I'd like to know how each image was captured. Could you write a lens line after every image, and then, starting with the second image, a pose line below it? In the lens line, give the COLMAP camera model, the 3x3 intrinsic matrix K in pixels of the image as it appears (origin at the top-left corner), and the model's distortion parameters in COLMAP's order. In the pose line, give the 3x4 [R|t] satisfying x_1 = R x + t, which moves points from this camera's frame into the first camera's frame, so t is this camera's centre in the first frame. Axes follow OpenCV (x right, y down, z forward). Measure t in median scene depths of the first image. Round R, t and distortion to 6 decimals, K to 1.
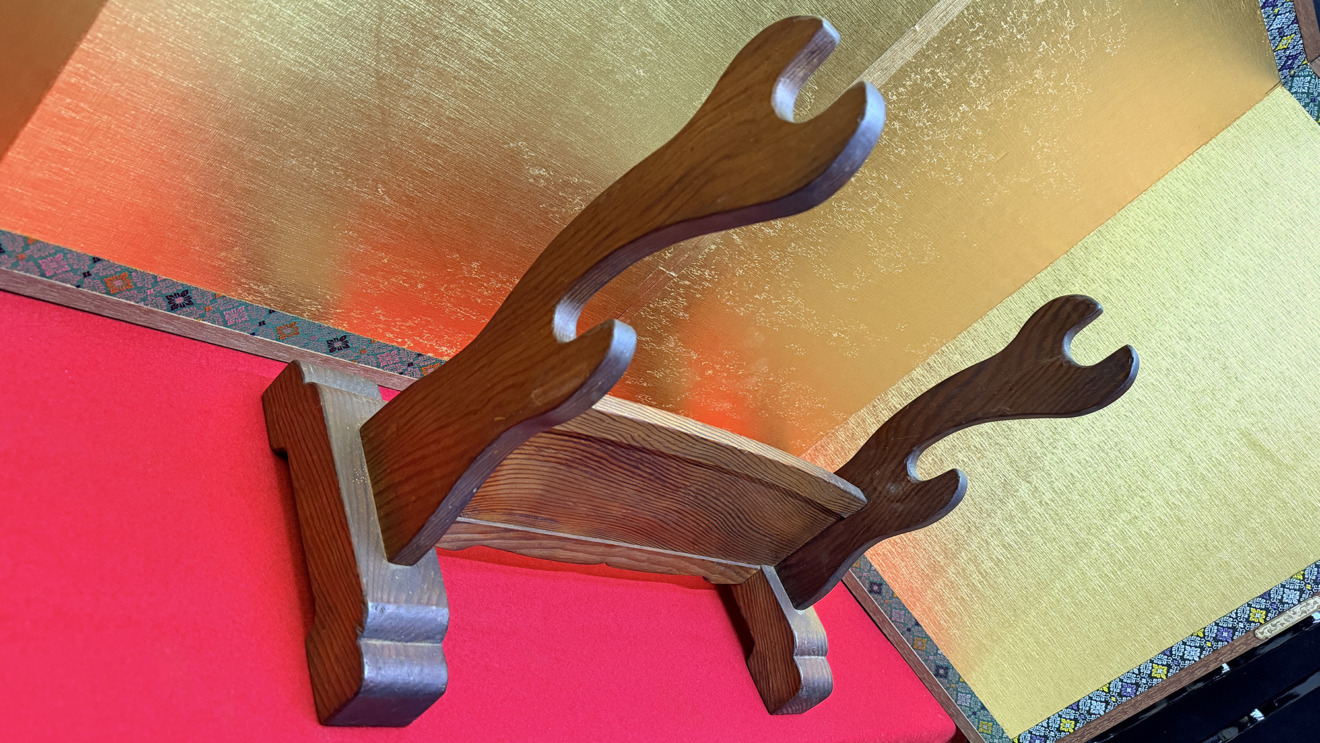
lens RADIAL K [[942.4, 0, 639.1], [0, 942.4, 405.0], [0, 0, 1]] dist [0.094932, -0.204552]
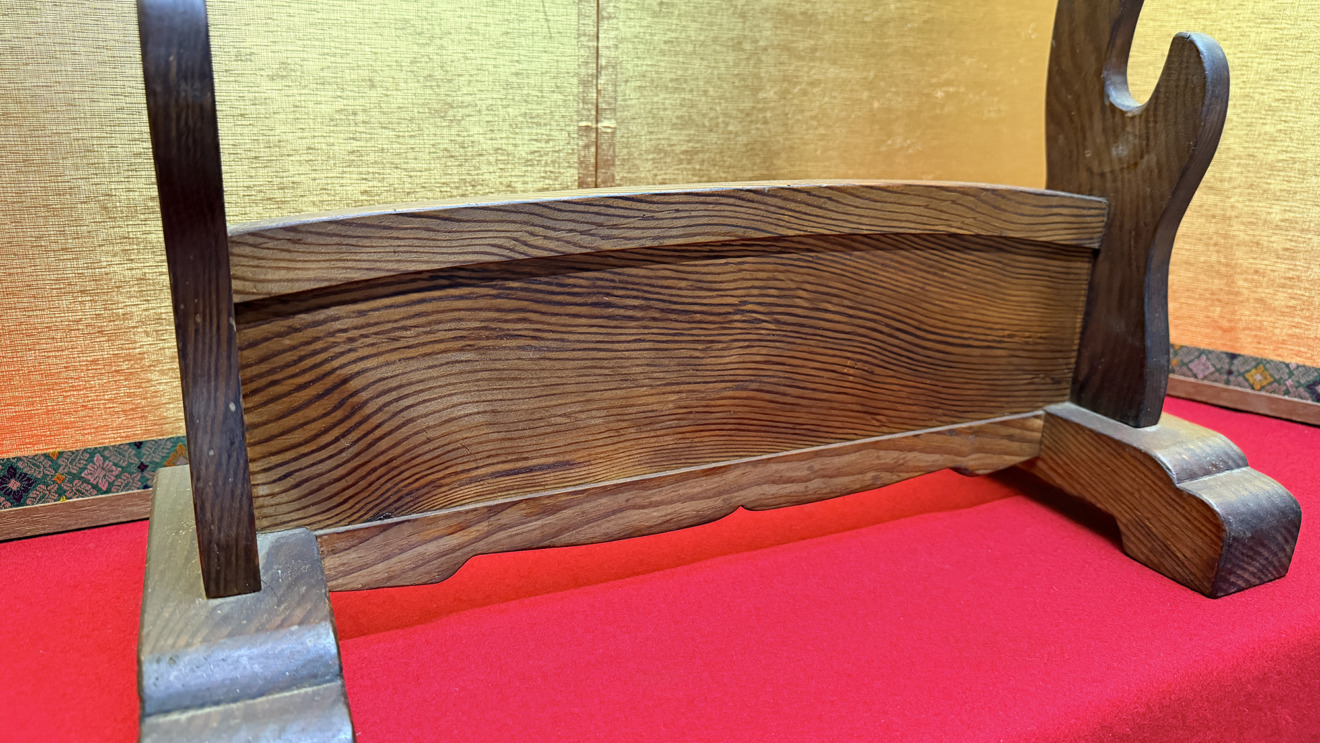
lens RADIAL K [[942.4, 0, 639.1], [0, 942.4, 405.0], [0, 0, 1]] dist [0.094932, -0.204552]
pose [[0.747687, -0.605863, -0.271836, 0.111678], [0.506884, 0.785168, -0.355780, 0.274803], [0.428991, 0.128223, 0.894162, 0.378491]]
